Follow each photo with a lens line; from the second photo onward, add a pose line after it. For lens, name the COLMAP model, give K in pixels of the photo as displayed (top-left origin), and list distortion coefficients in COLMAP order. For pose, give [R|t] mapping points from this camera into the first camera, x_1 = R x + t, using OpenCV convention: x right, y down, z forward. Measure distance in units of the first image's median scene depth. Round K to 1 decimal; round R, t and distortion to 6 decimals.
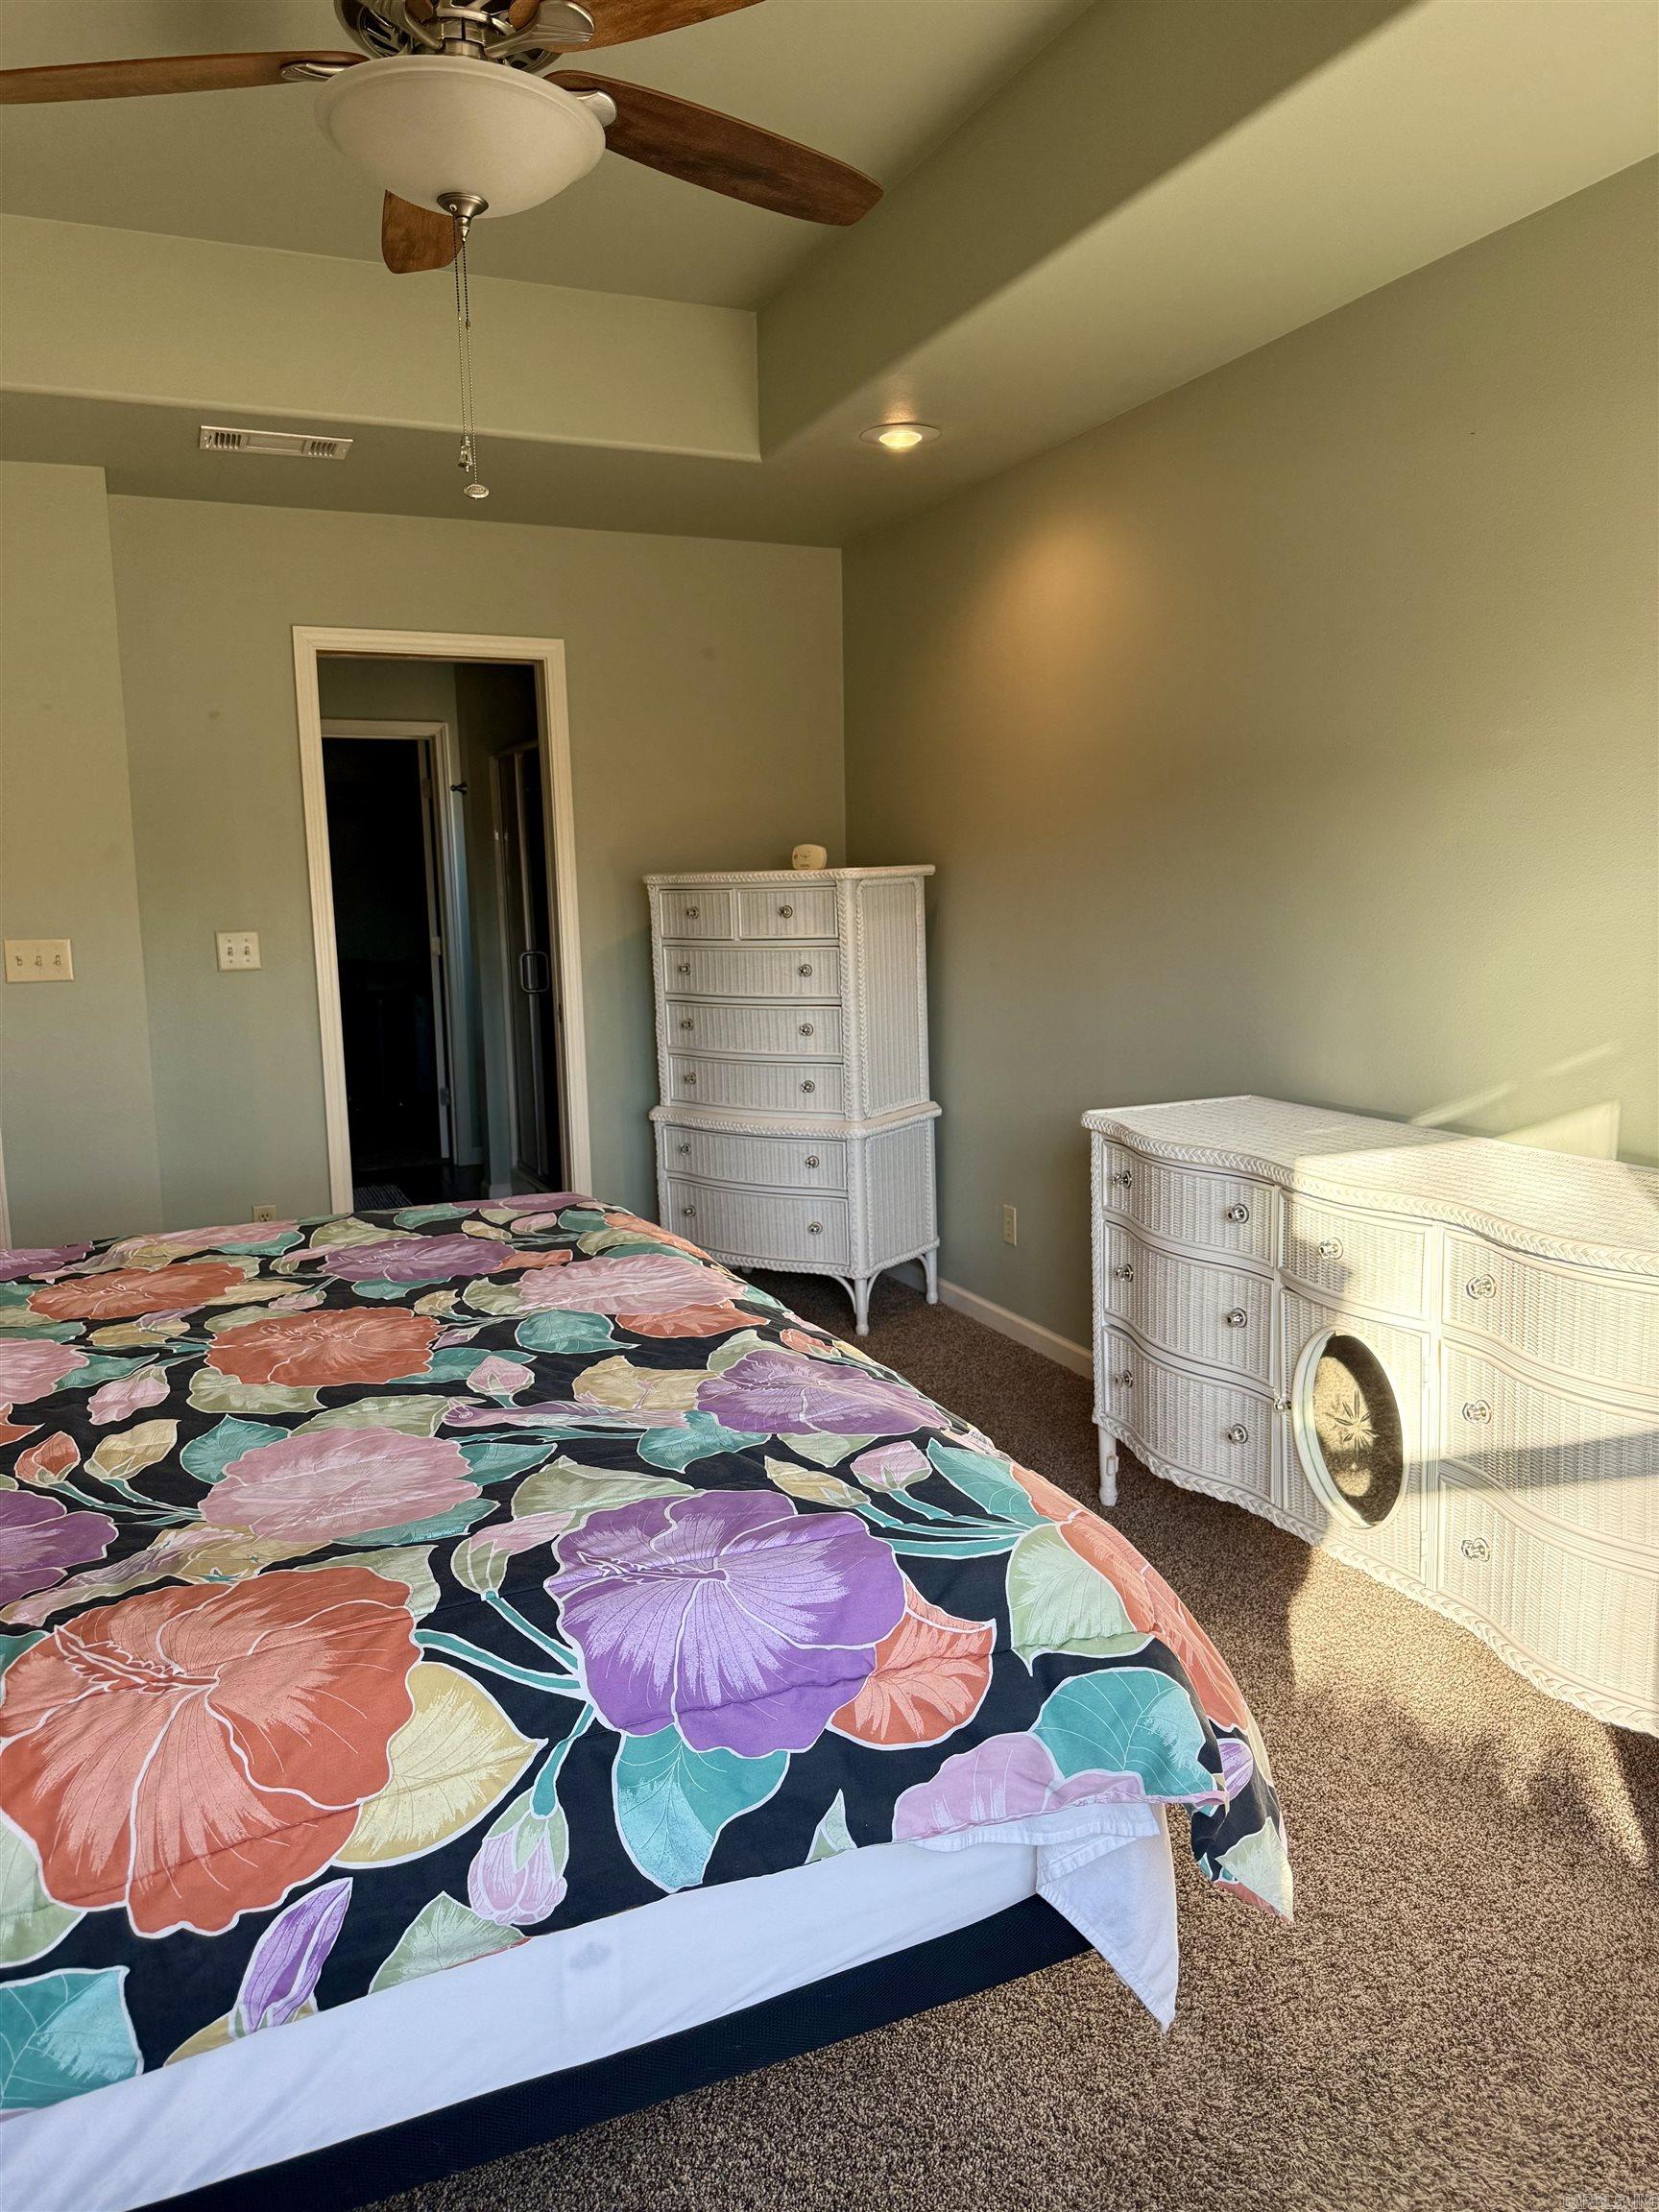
lens RADIAL K [[1521.4, 0, 829.5], [0, 1521.4, 1106.0], [0, 0, 1]] dist [0.114680, -0.241323]
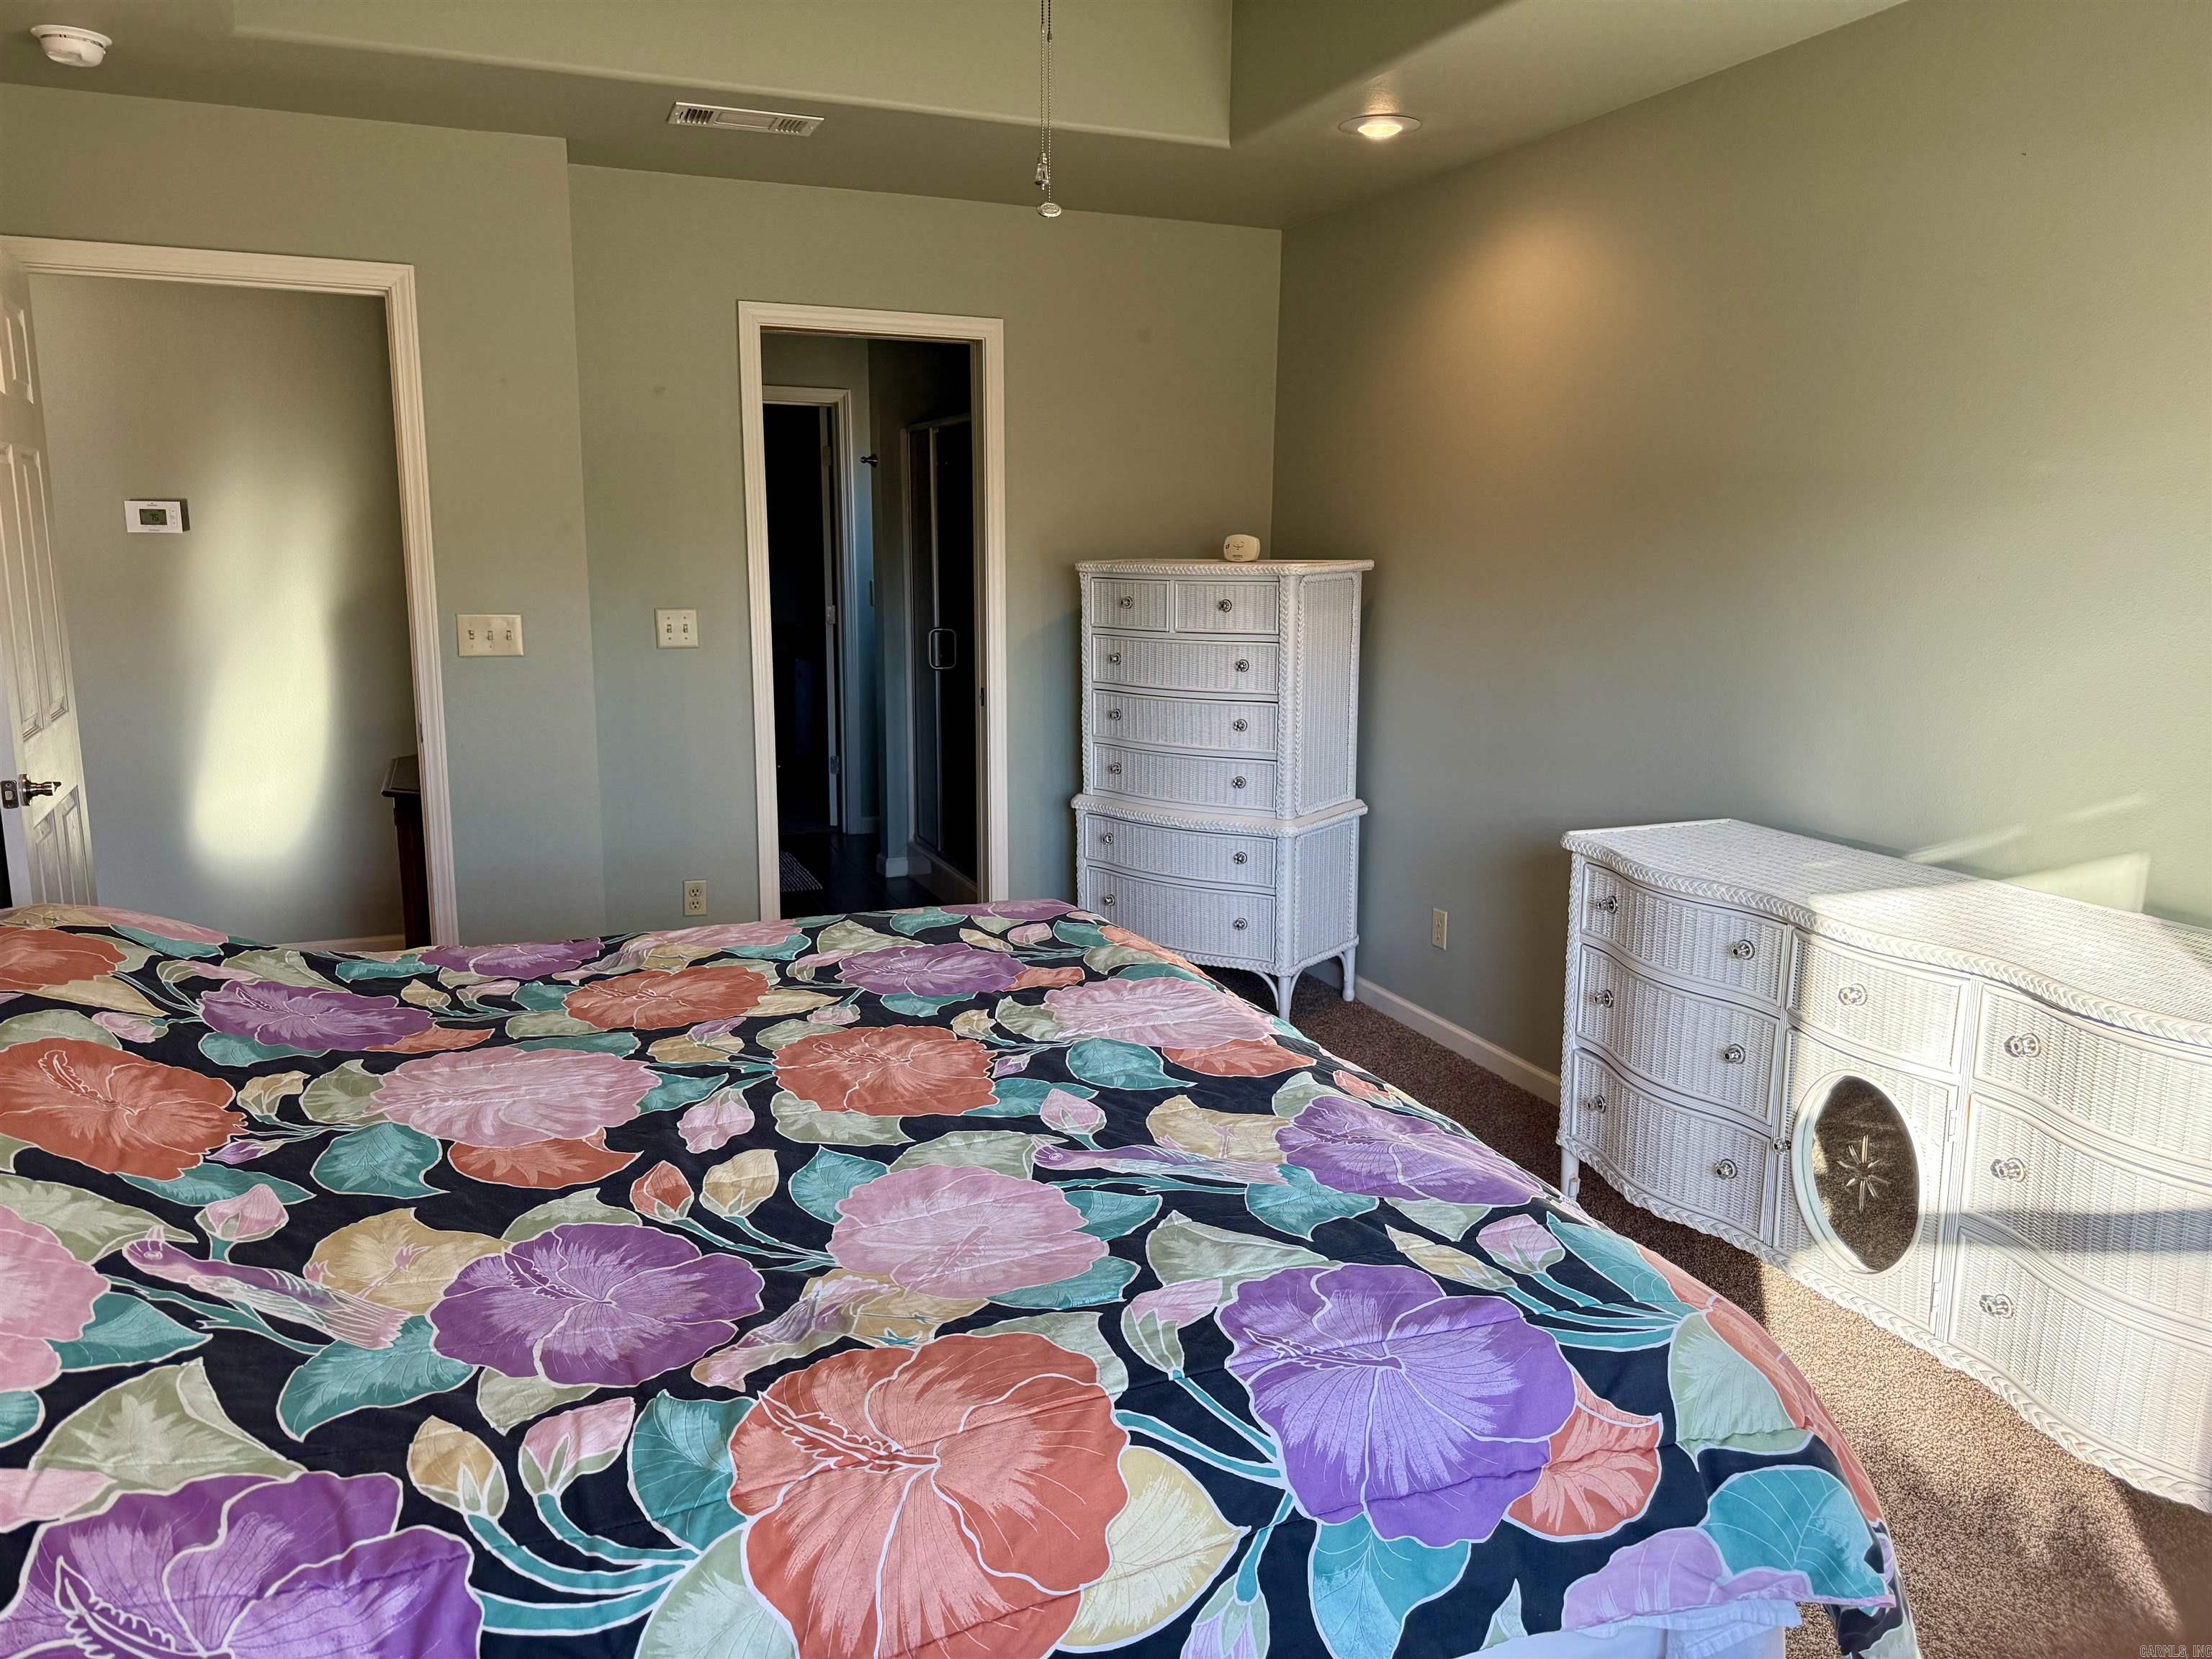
lens RADIAL K [[1518.3, 0, 1106.0], [0, 1518.3, 829.5], [0, 0, 1]] dist [0.060978, -0.102806]
pose [[0.998999, 0.033972, -0.029100, -0.153415], [-0.032682, 0.998511, 0.043687, -0.048425], [0.030540, -0.042692, 0.998621, 0.012230]]
